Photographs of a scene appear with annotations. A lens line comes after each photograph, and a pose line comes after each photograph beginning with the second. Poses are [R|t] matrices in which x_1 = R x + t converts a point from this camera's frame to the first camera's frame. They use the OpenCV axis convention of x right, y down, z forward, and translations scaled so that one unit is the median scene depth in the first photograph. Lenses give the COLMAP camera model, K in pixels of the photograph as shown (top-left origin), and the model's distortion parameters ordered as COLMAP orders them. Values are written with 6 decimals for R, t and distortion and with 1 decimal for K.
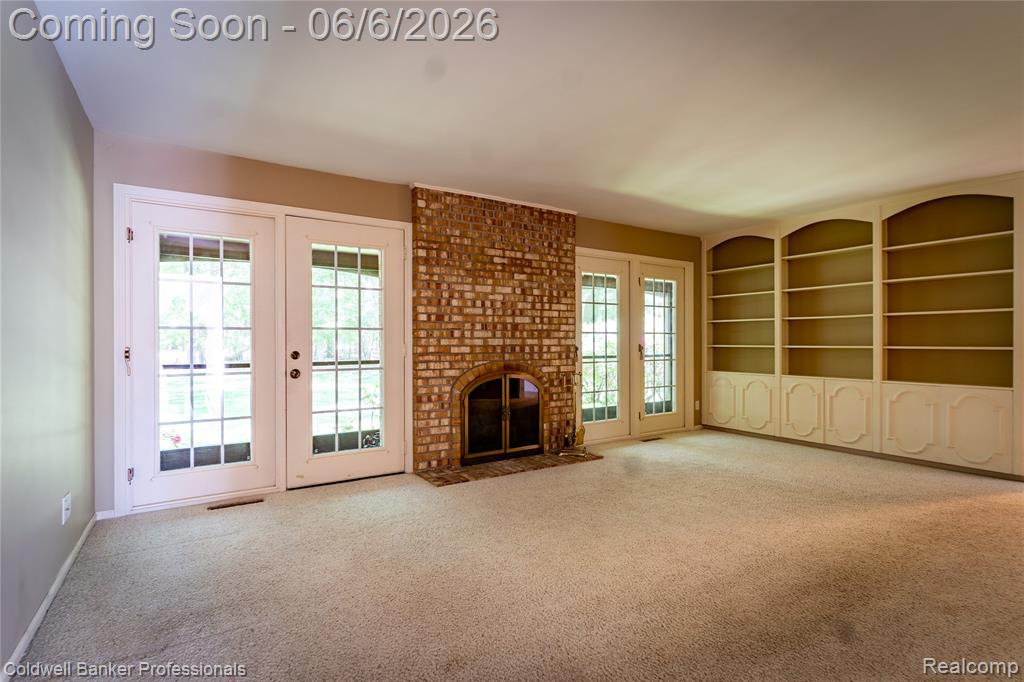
lens RADIAL K [[500.8, 0, 489.6], [0, 500.8, 341.8], [0, 0, 1]] dist [0.006130, -0.003144]
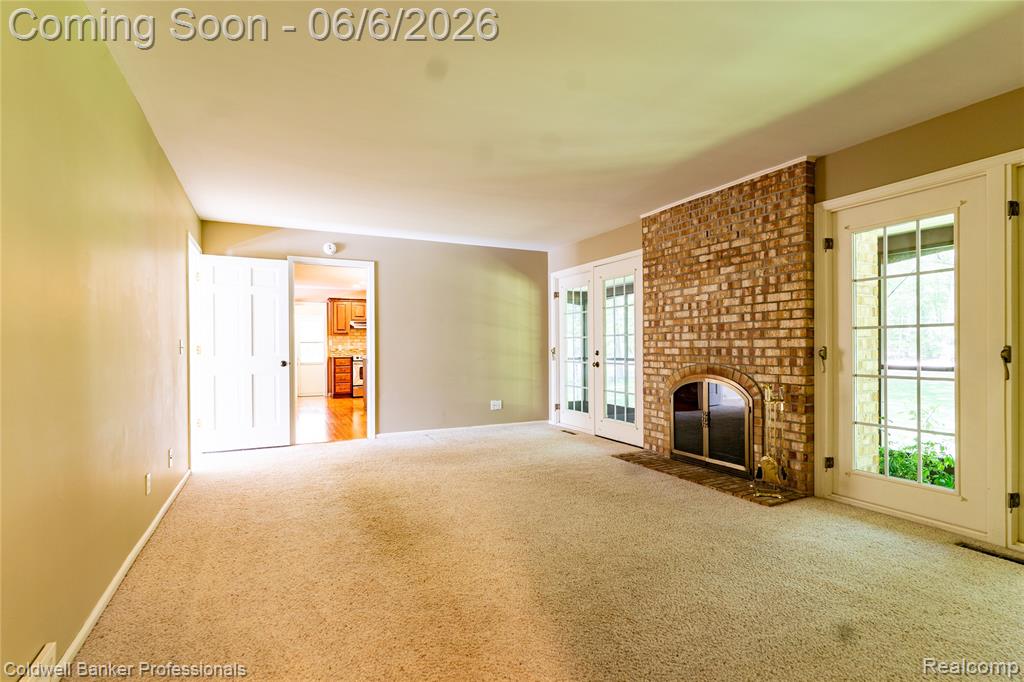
lens RADIAL K [[500.8, 0, 487.1], [0, 500.8, 348.1], [0, 0, 1]] dist [0.006130, -0.003144]
pose [[-0.152827, 0.006237, -0.988233, 1.015318], [0.008471, 0.999952, 0.005001, -0.000104], [0.988217, -0.007607, -0.152873, 0.727334]]
